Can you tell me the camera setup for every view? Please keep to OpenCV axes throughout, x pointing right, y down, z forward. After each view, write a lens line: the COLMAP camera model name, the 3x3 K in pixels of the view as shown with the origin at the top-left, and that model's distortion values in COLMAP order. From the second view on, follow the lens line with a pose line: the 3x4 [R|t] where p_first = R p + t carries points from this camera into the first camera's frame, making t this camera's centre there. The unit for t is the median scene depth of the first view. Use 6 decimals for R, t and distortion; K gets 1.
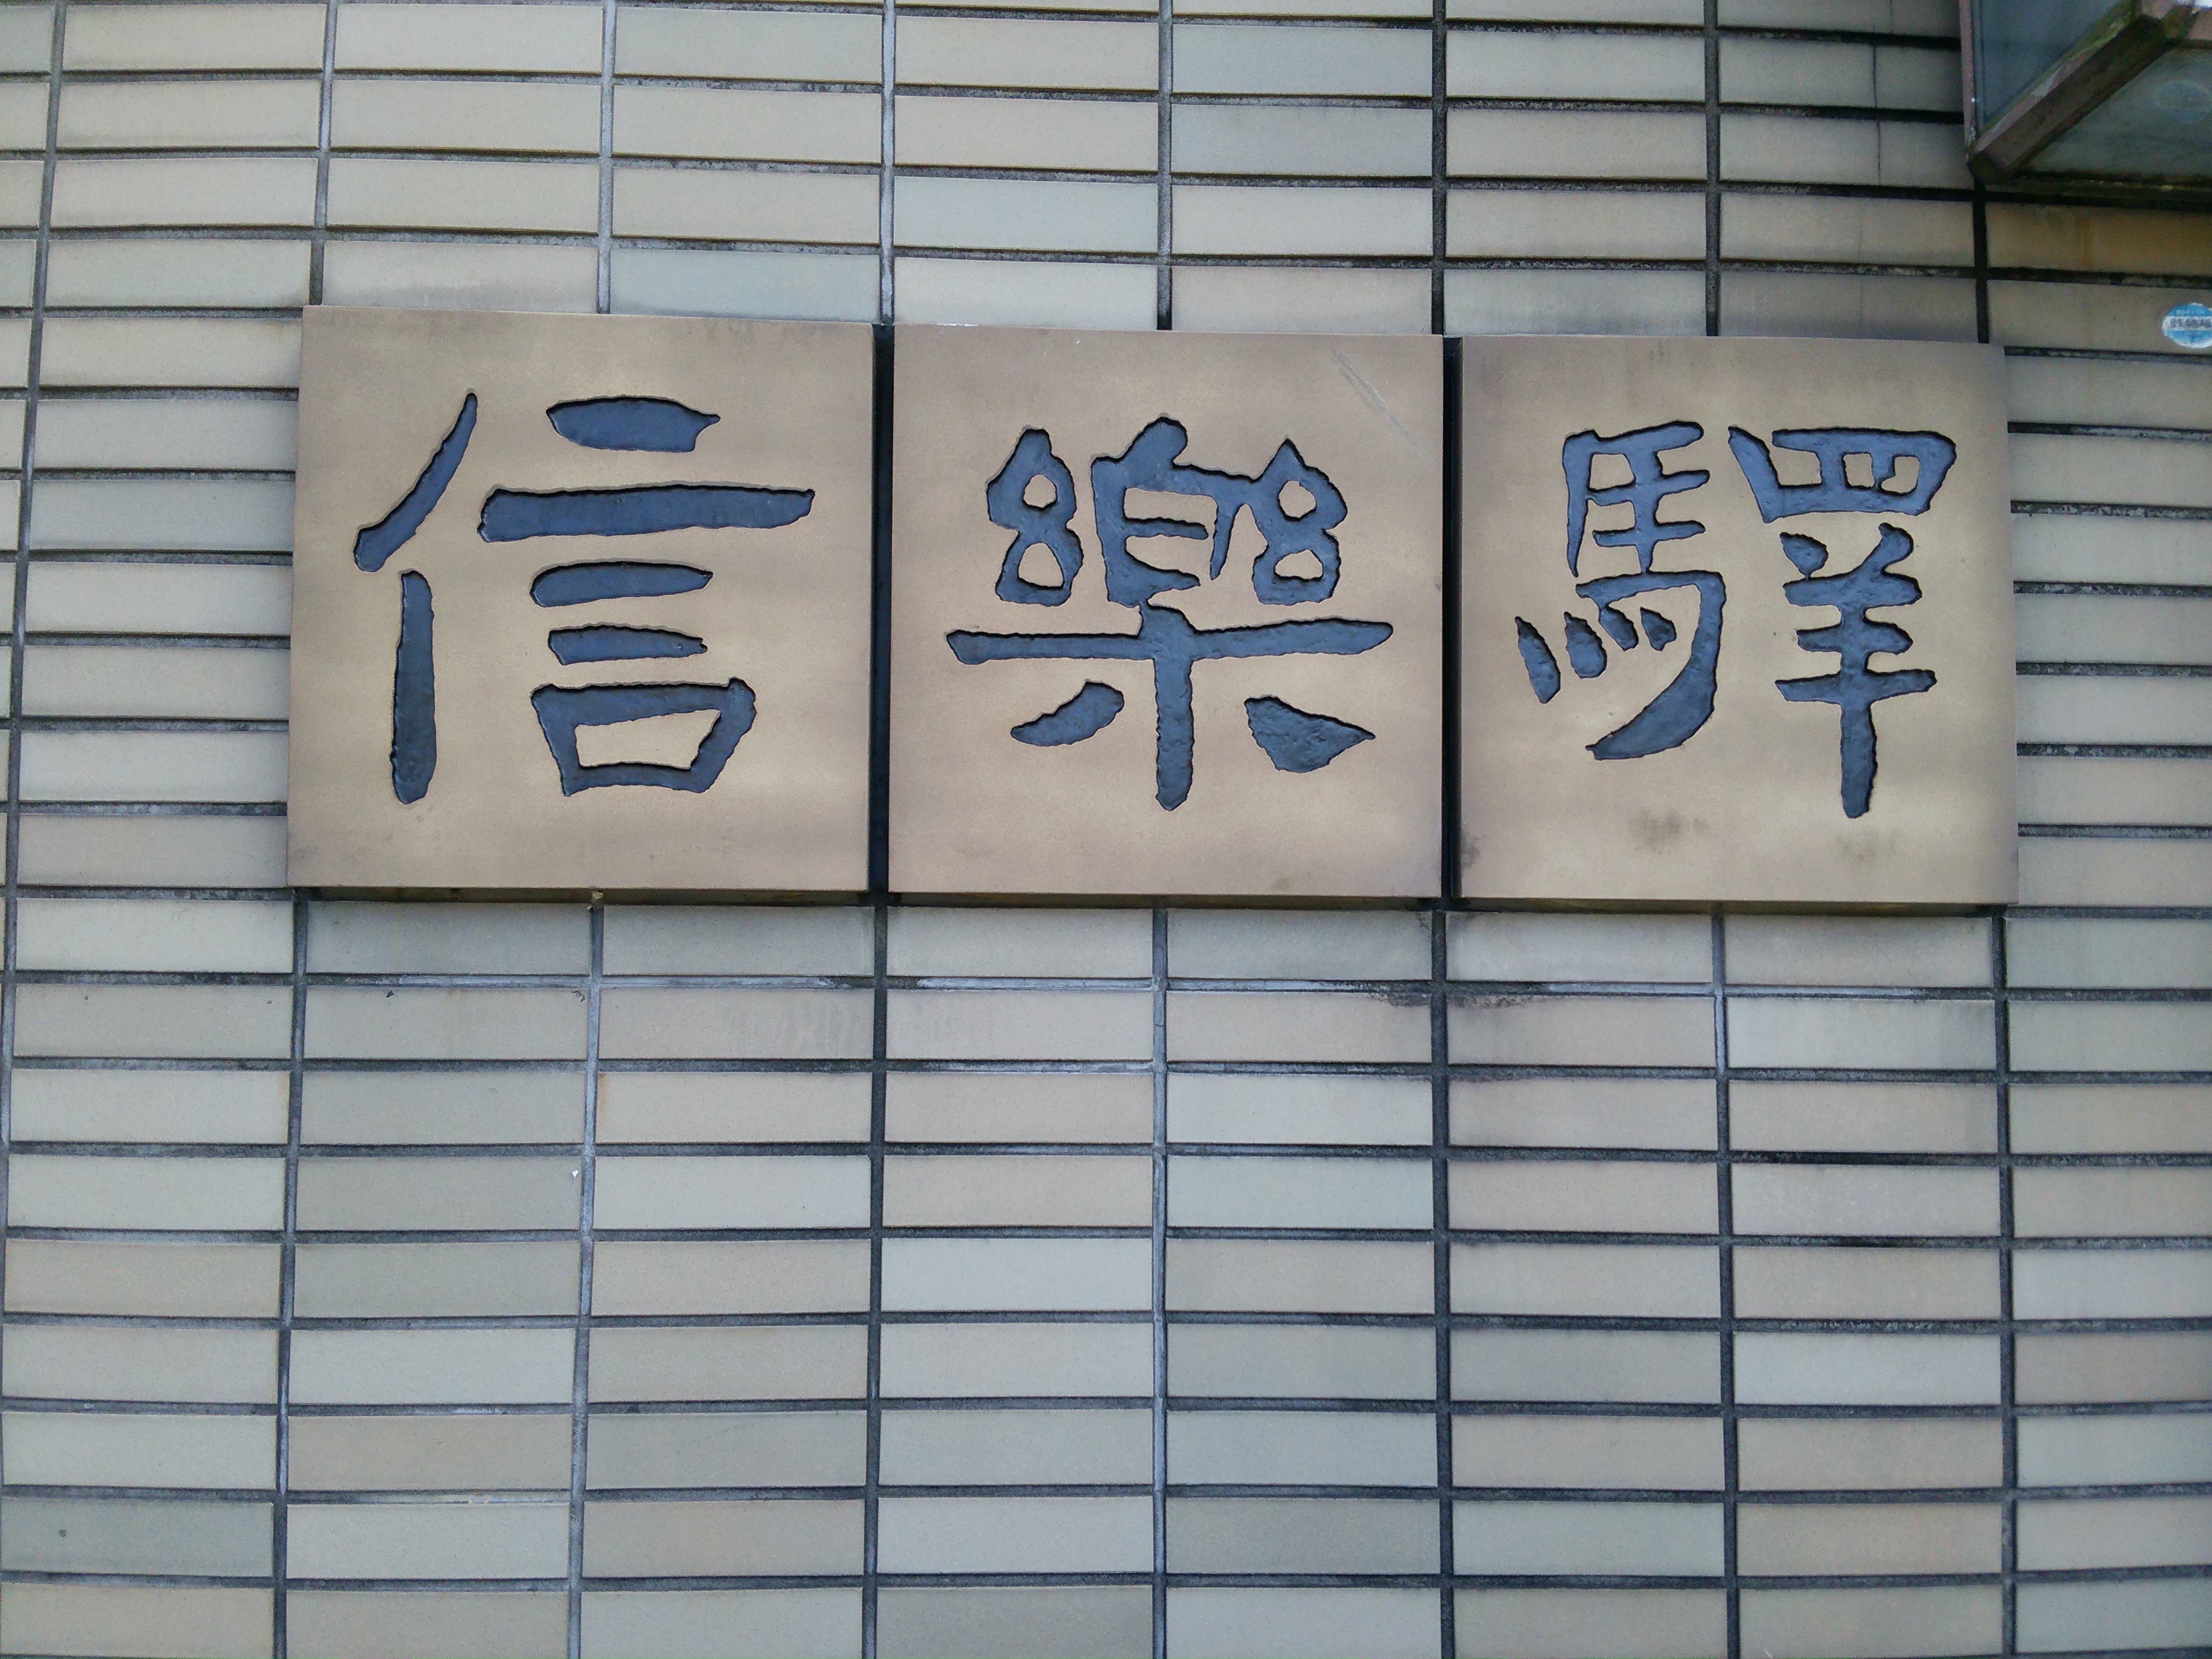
lens RADIAL K [[1898.7, 0, 1109.2], [0, 1898.7, 868.6], [0, 0, 1]] dist [0.221178, -0.434396]
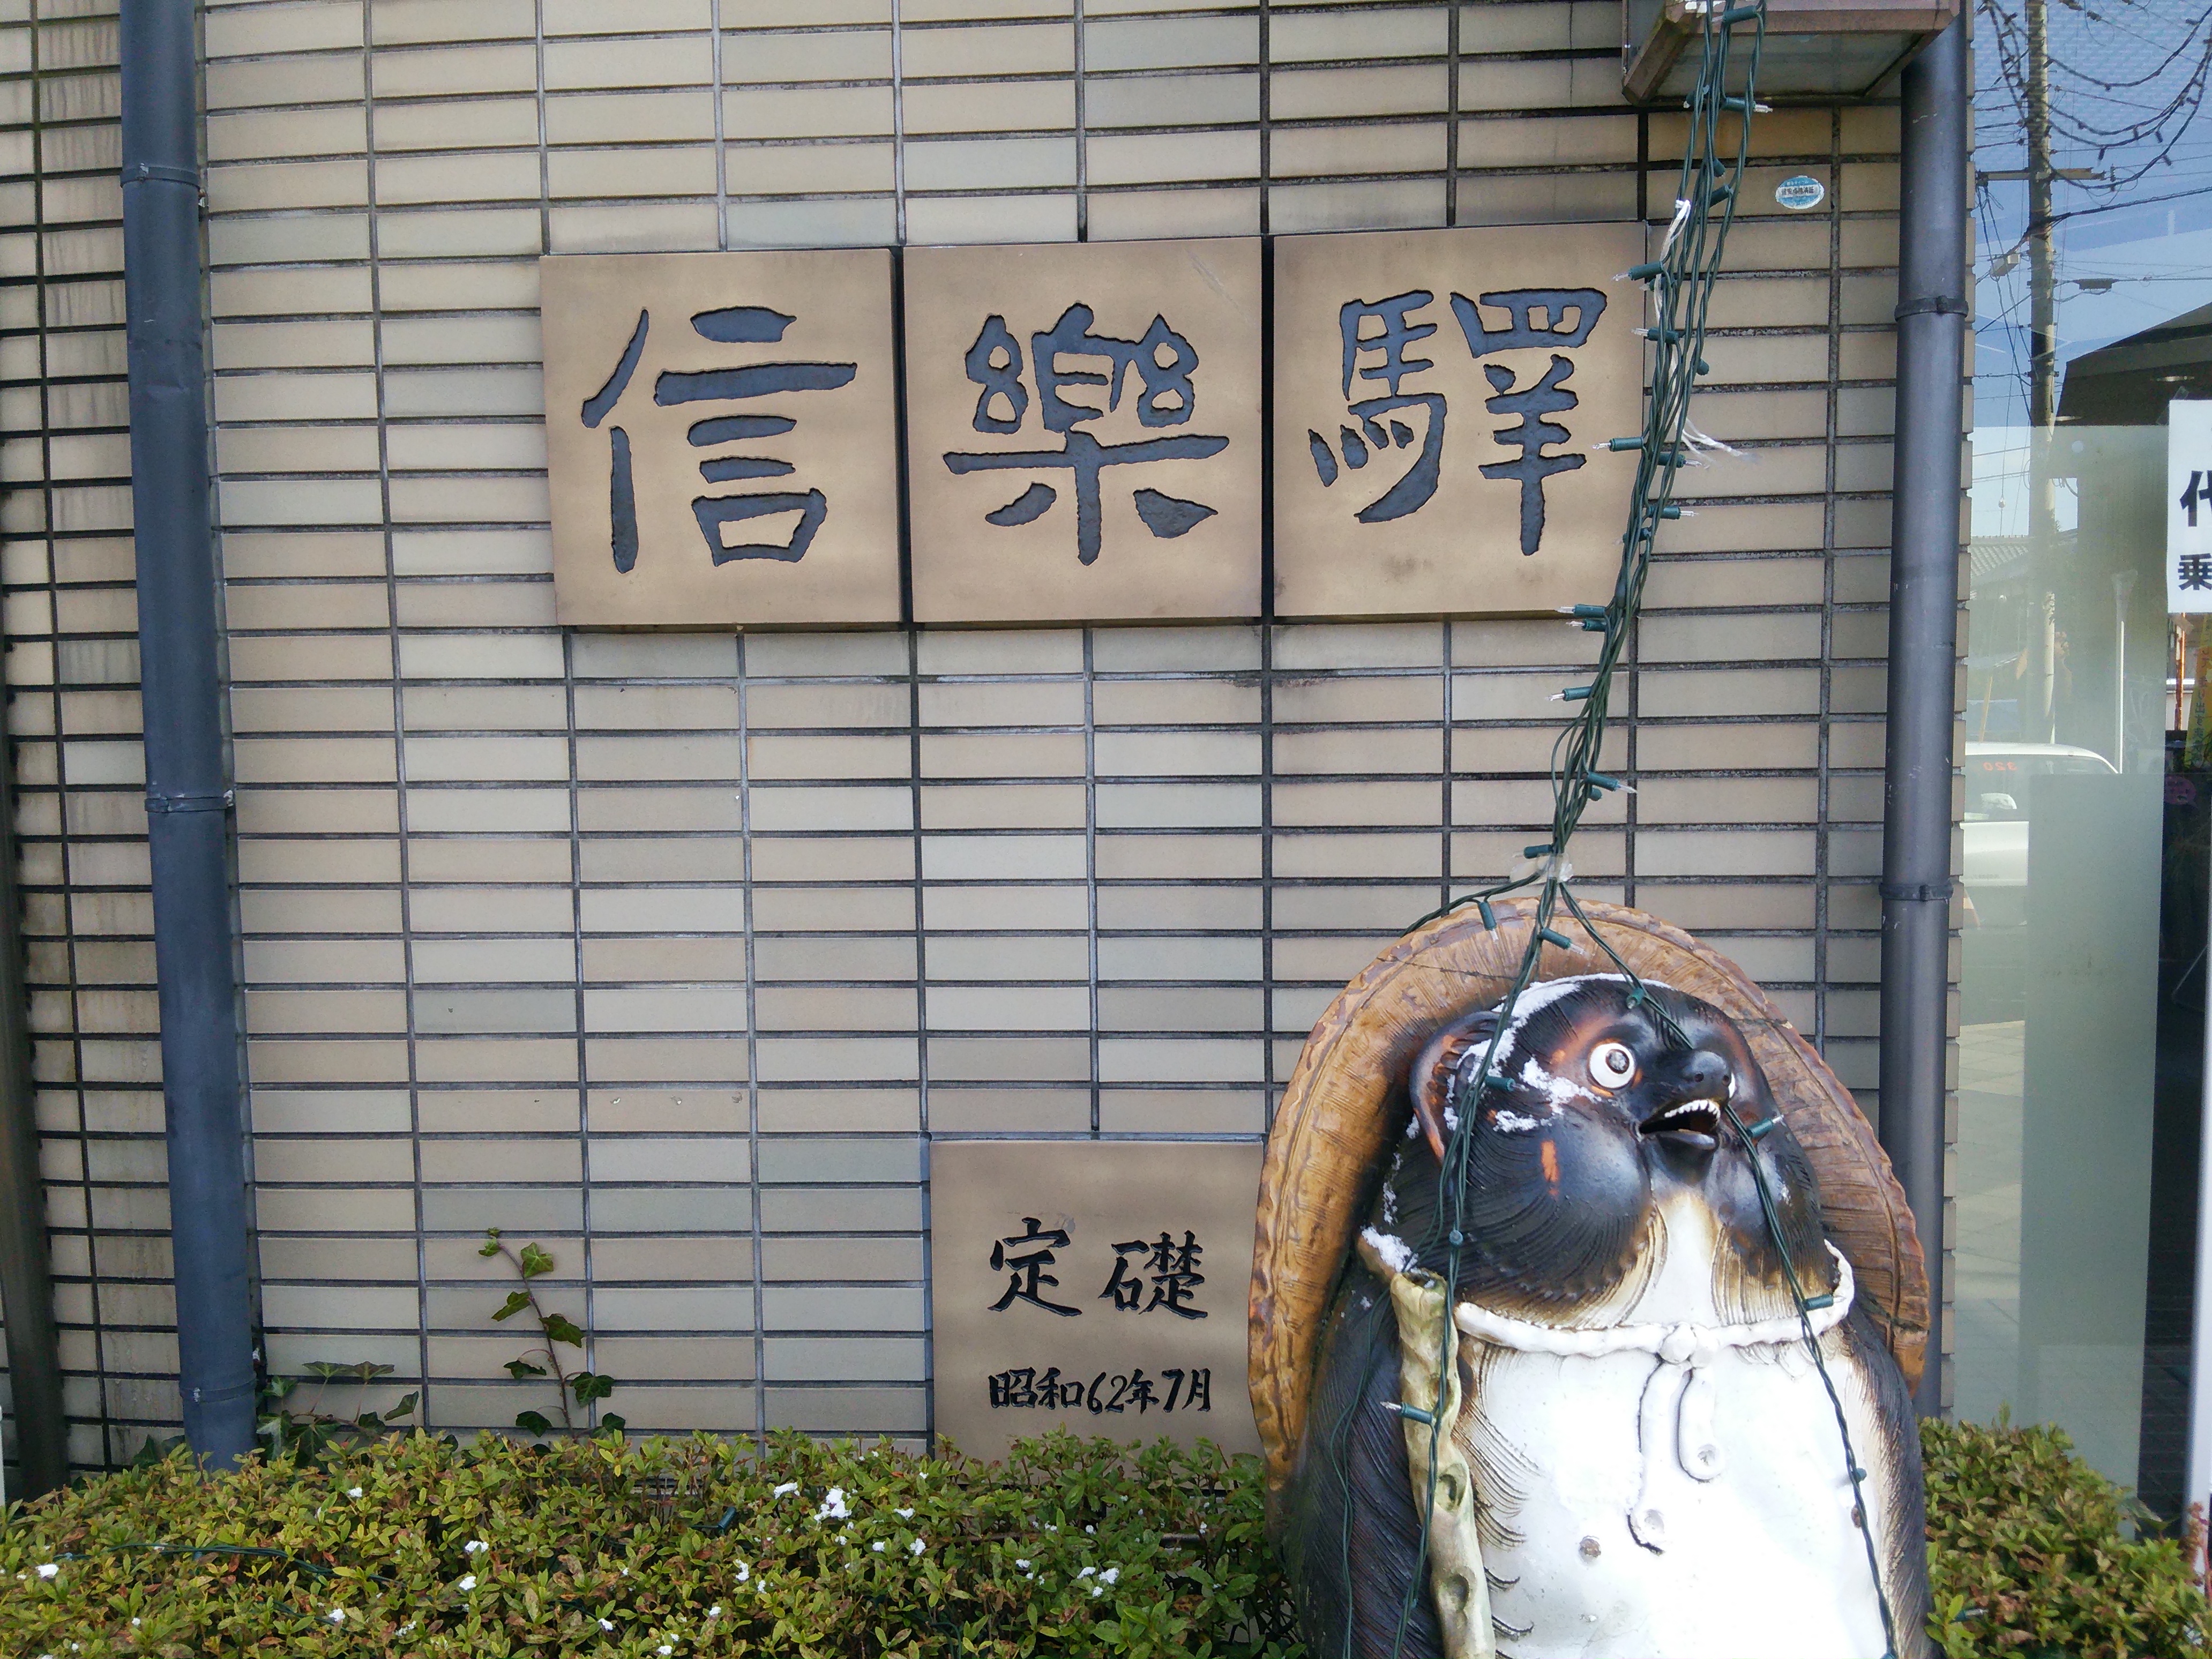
lens RADIAL K [[1964.2, 0, 1106.0], [0, 1964.2, 829.5], [0, 0, 1]] dist [0.249355, -0.496194]
pose [[0.991015, -0.011866, -0.133223, 0.258415], [0.029969, 0.990431, 0.134719, -0.033313], [0.130349, -0.137501, 0.981887, -0.617882]]
